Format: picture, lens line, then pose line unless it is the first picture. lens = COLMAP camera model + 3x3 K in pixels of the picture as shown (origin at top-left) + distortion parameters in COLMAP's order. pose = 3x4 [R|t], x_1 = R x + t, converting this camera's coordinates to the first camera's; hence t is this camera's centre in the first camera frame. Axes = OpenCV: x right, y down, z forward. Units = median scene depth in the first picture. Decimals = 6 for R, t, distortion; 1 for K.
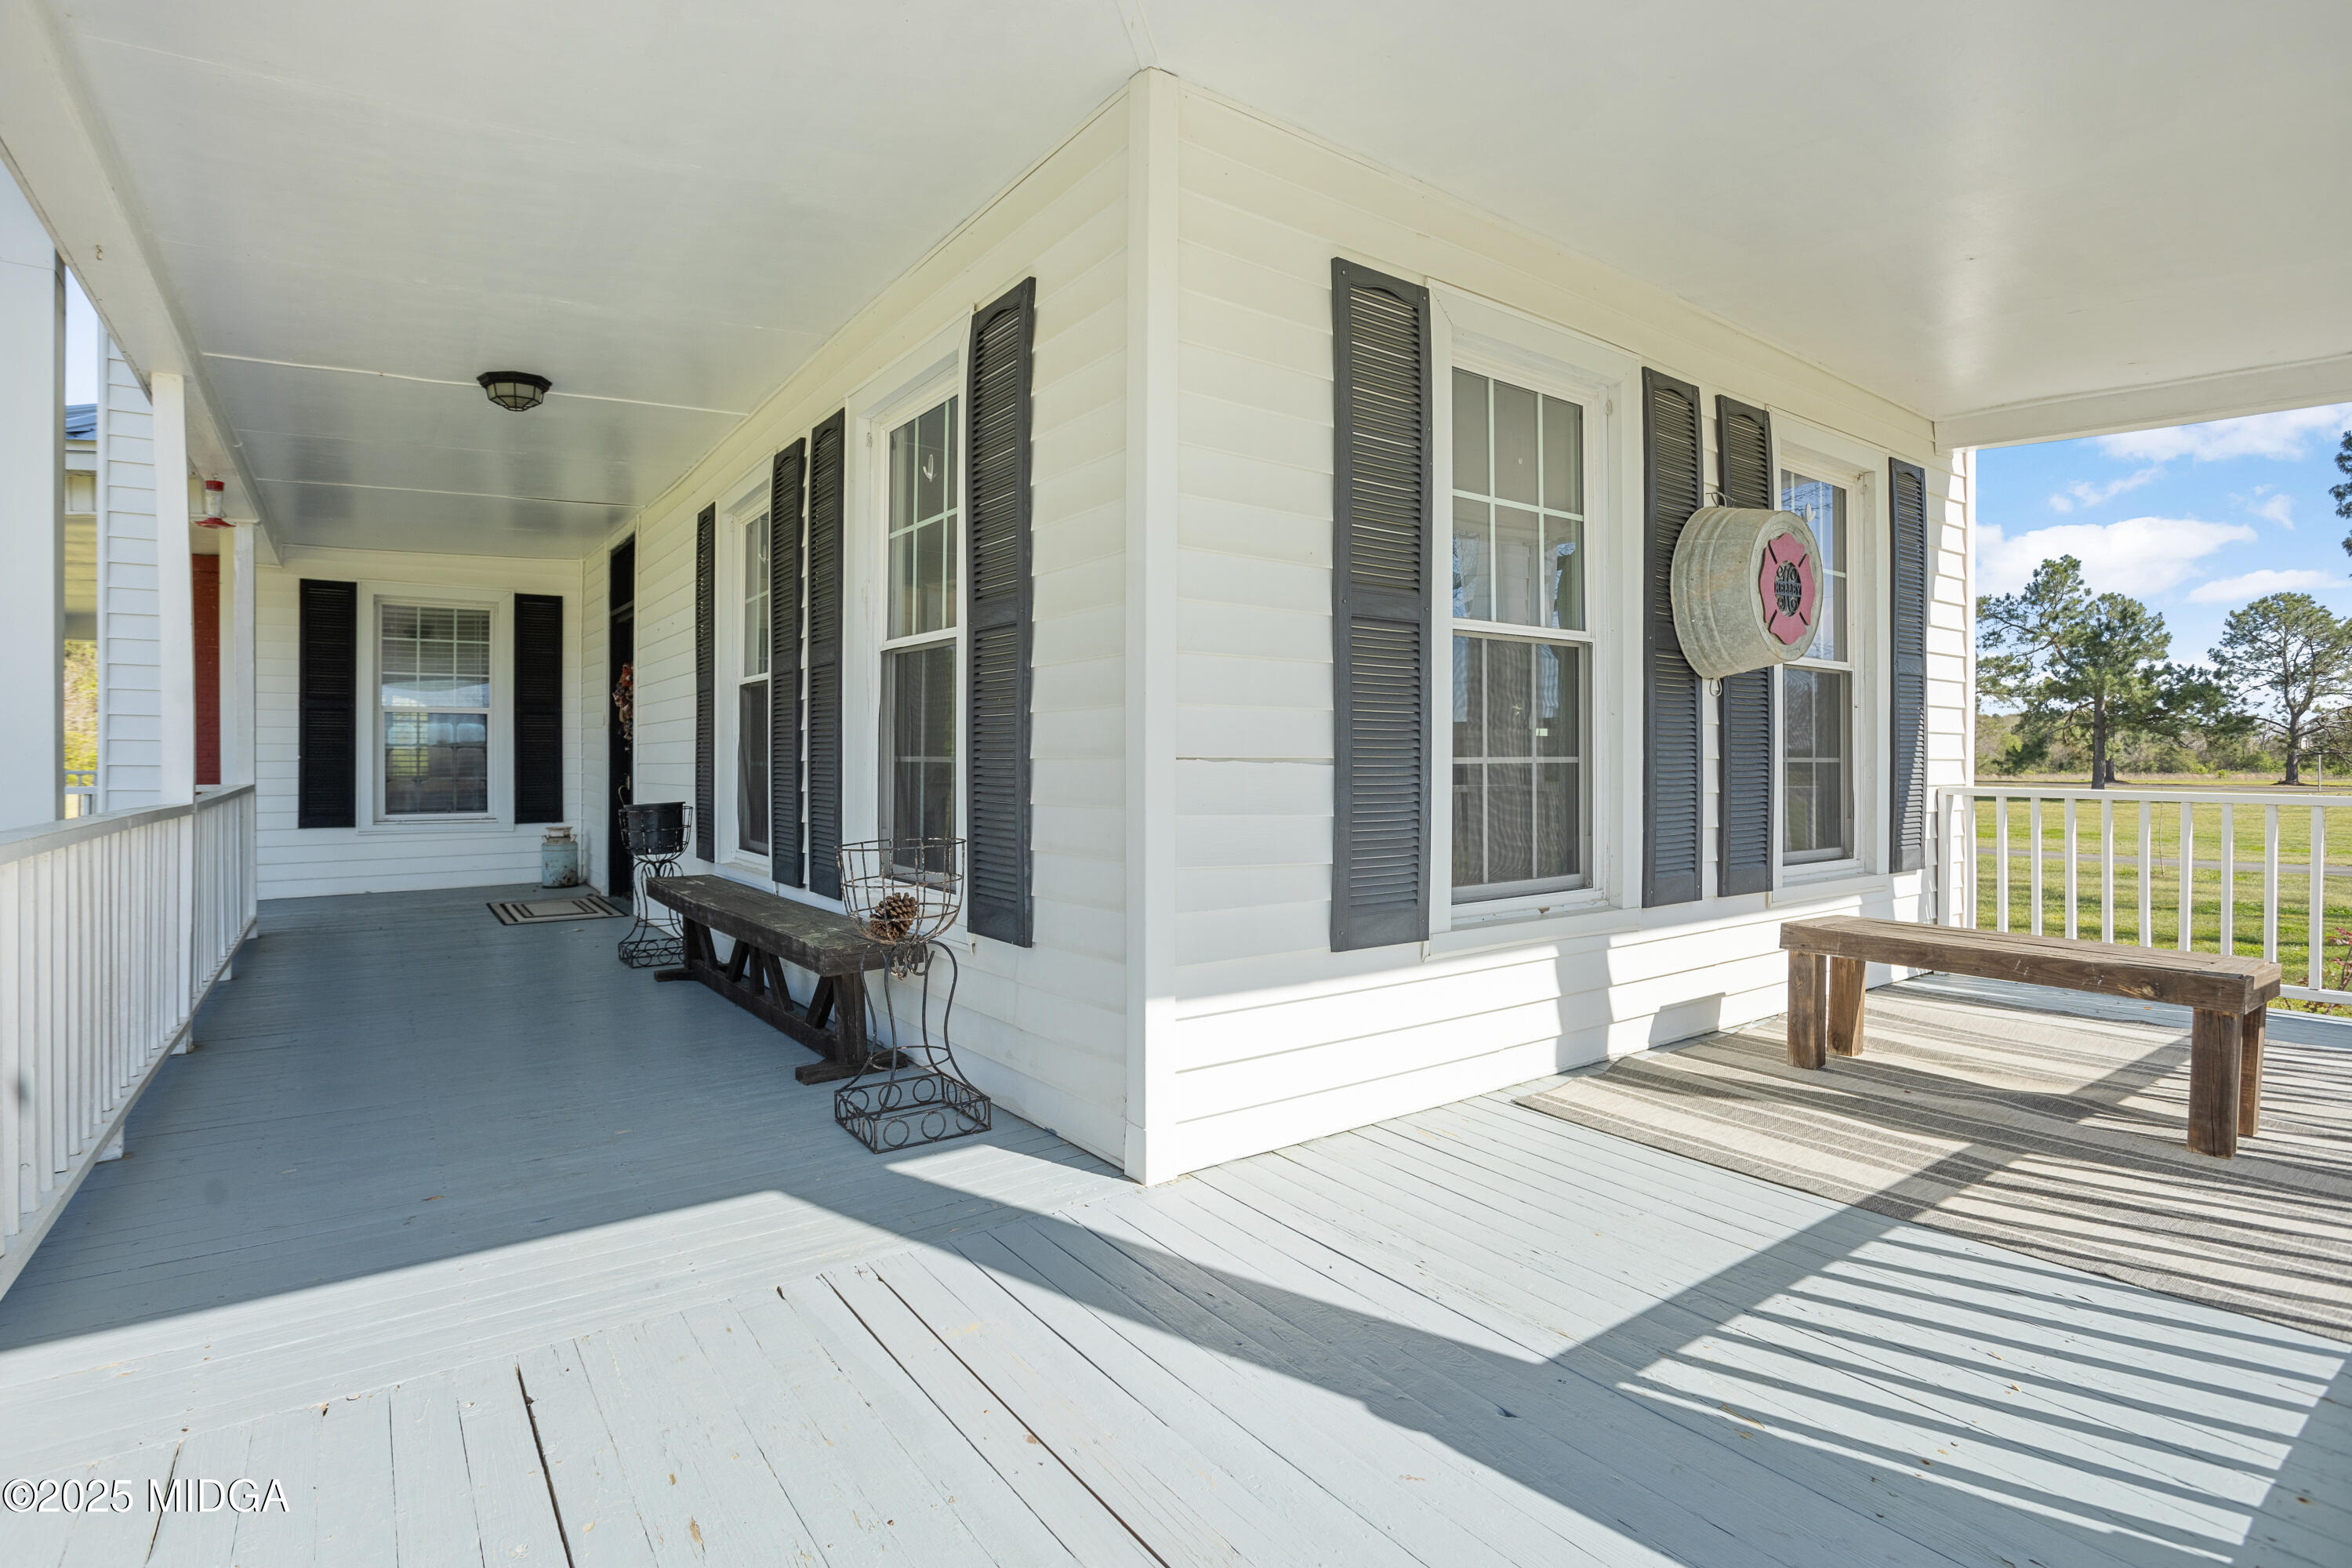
lens RADIAL K [[1132.1, 0, 1141.8], [0, 1132.1, 769.8], [0, 0, 1]] dist [-0.038152, 0.000063]
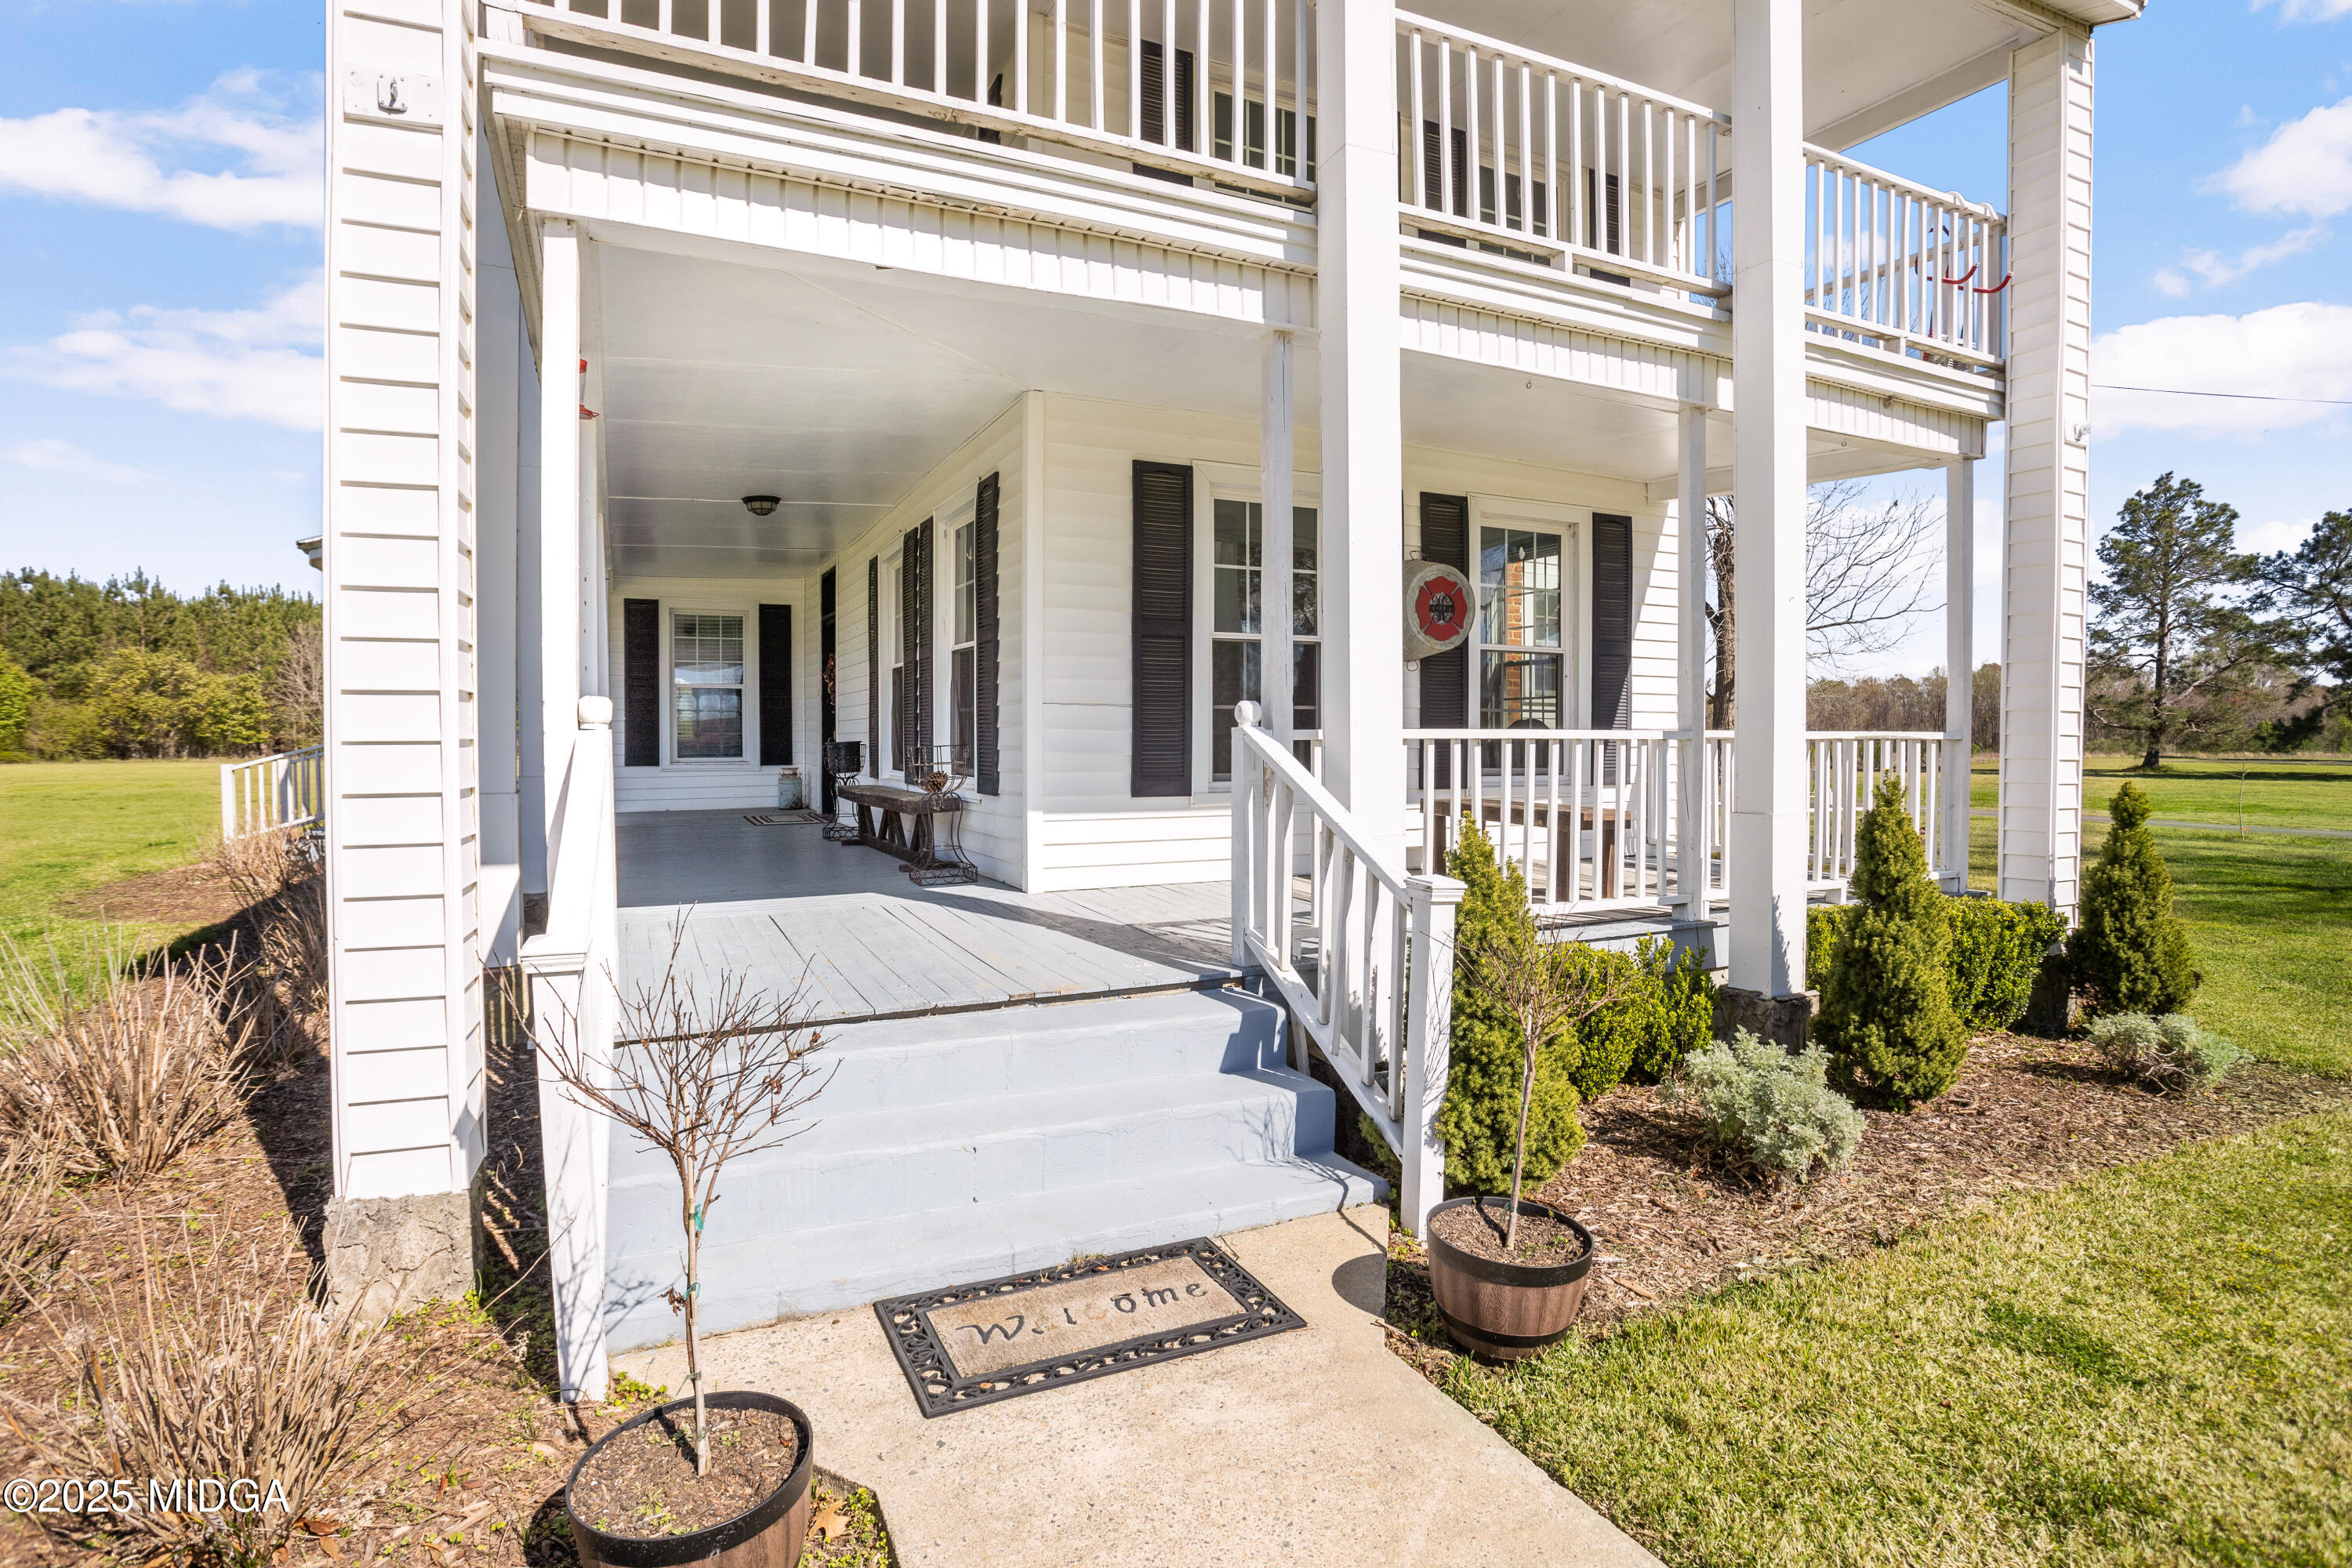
lens RADIAL K [[1212.5, 0, 1187.8], [0, 1212.5, 797.1], [0, 0, 1]] dist [-0.068764, 0.030393]
pose [[0.986452, 0.009108, -0.163797, 0.330801], [-0.002527, 0.999183, 0.040344, 0.036428], [0.164031, -0.039384, 0.985669, -0.615408]]
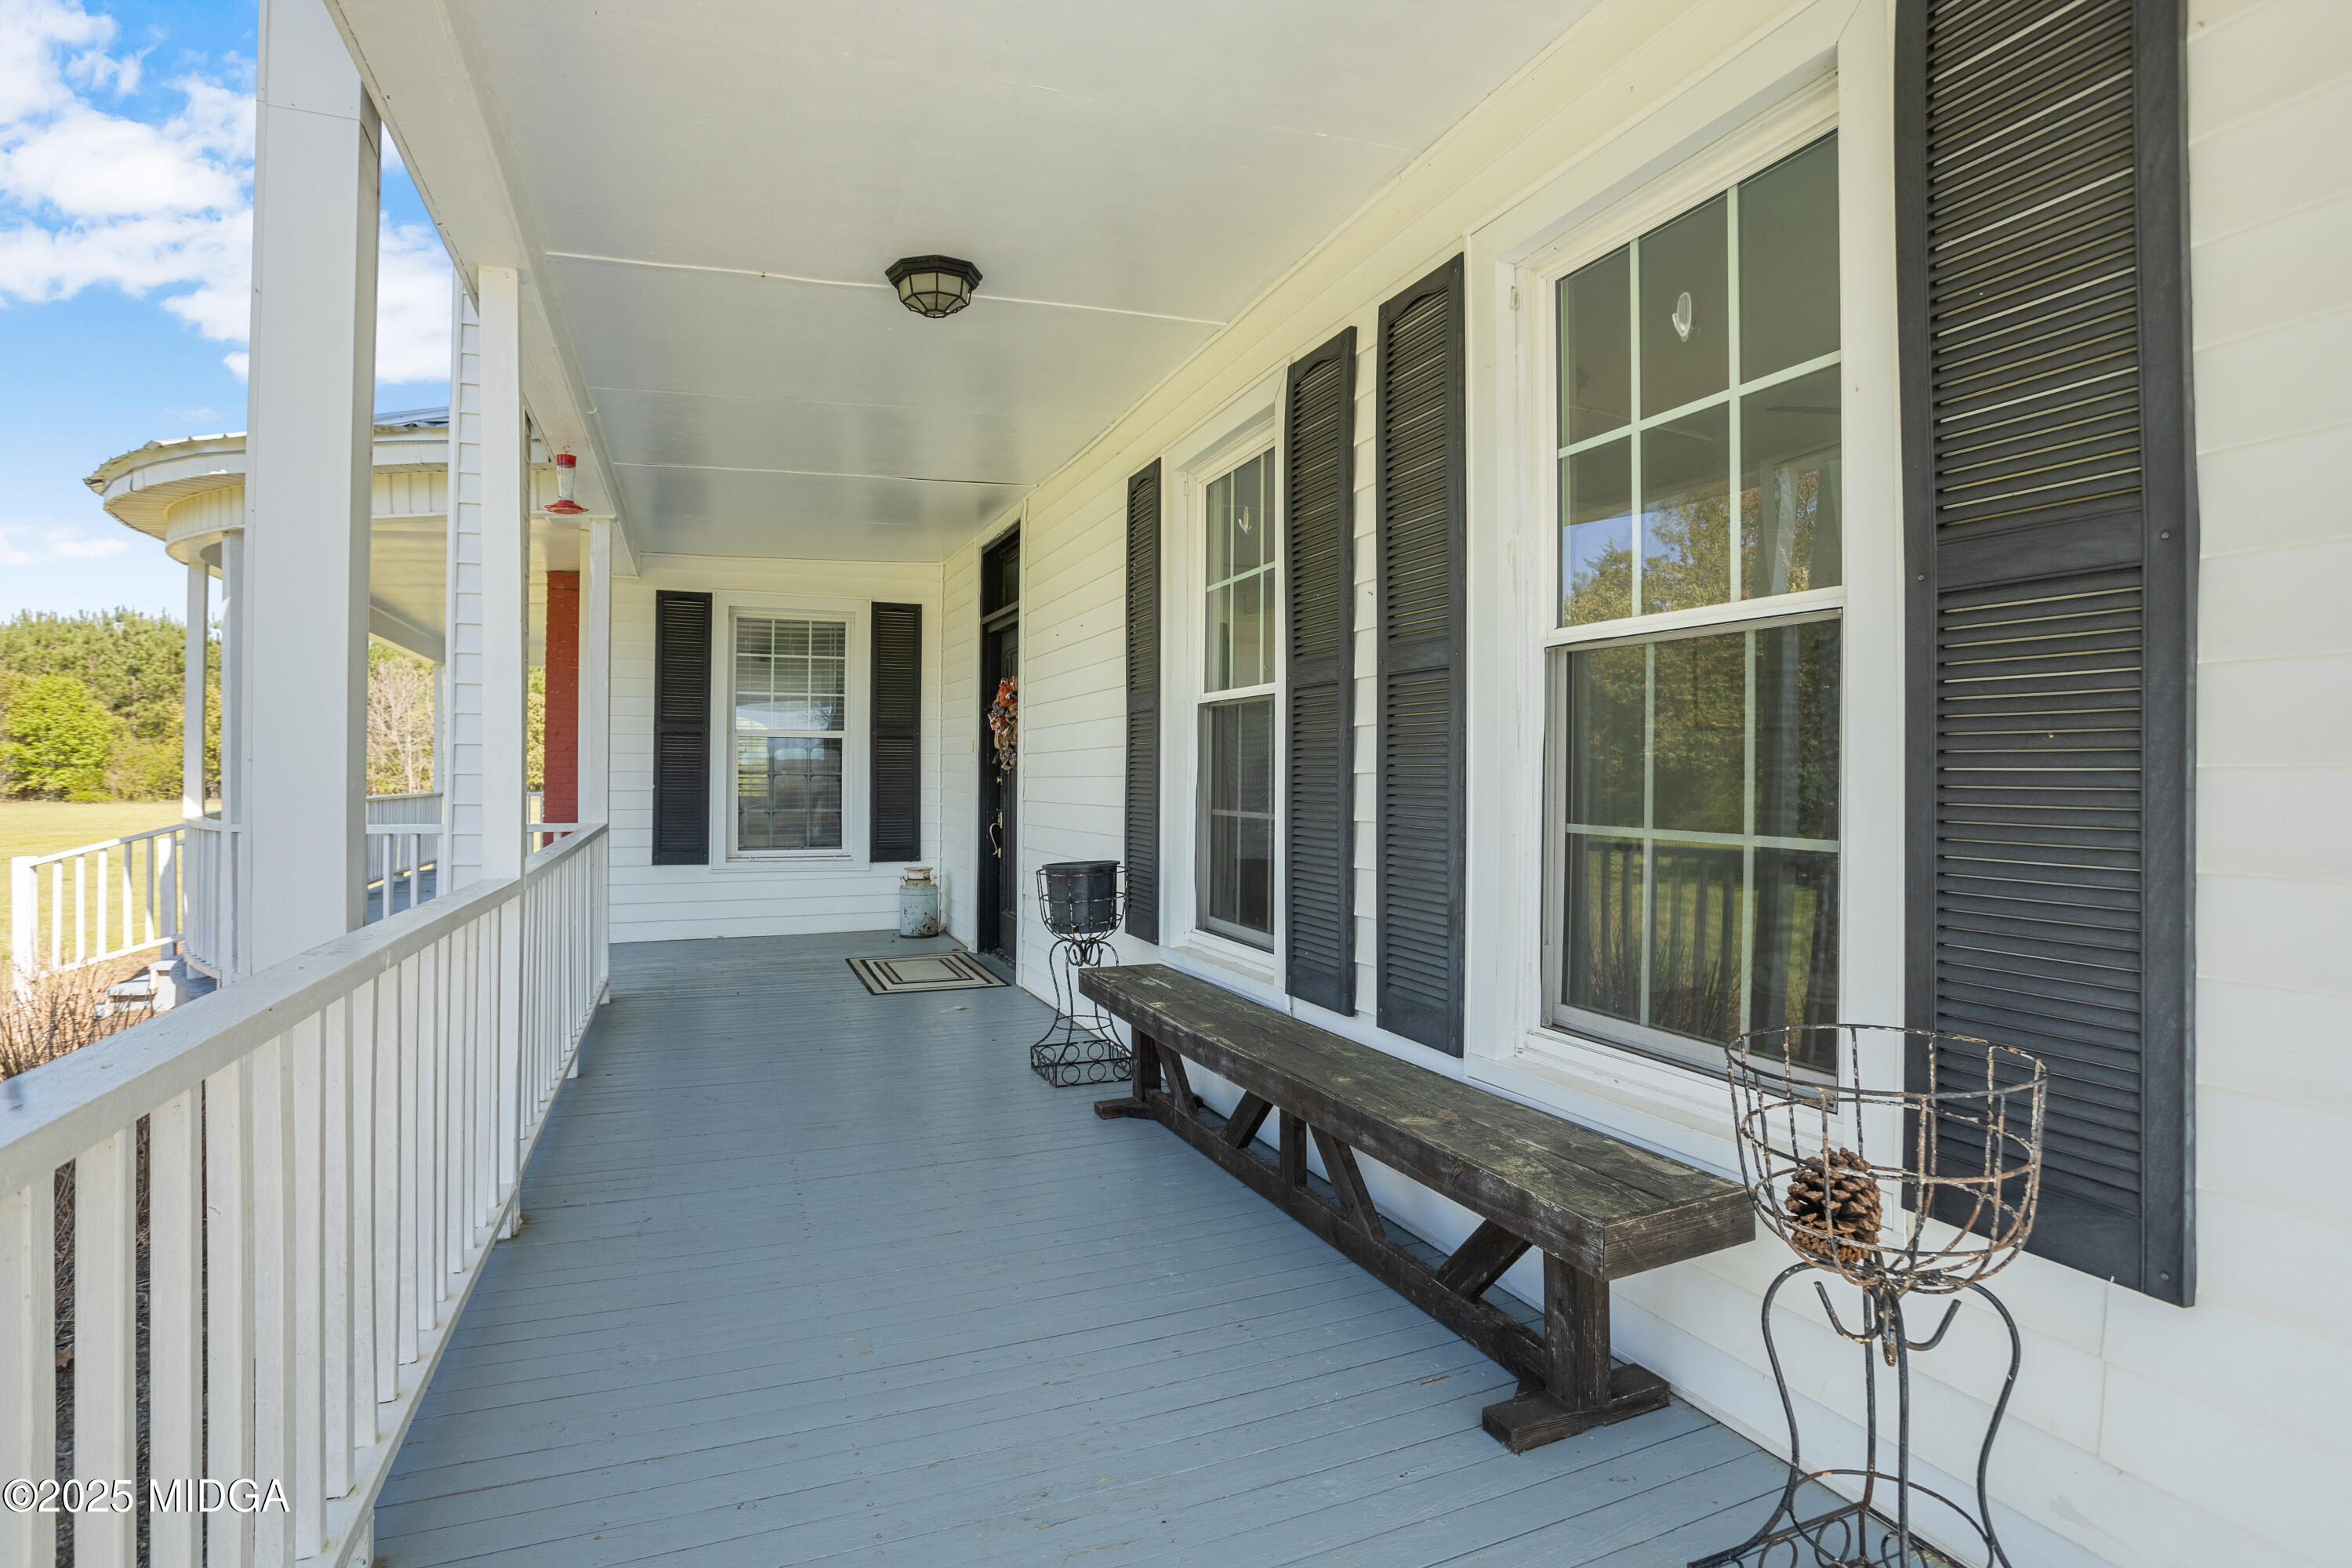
lens RADIAL K [[1112.5, 0, 1176.0], [0, 1112.5, 784.0], [0, 0, 1]] dist [-0.079040, 0.027230]
pose [[0.979123, 0.008082, -0.203107, -0.211588], [-0.008576, 0.999962, -0.001554, -0.020725], [0.203087, 0.003264, 0.979155, 0.277647]]
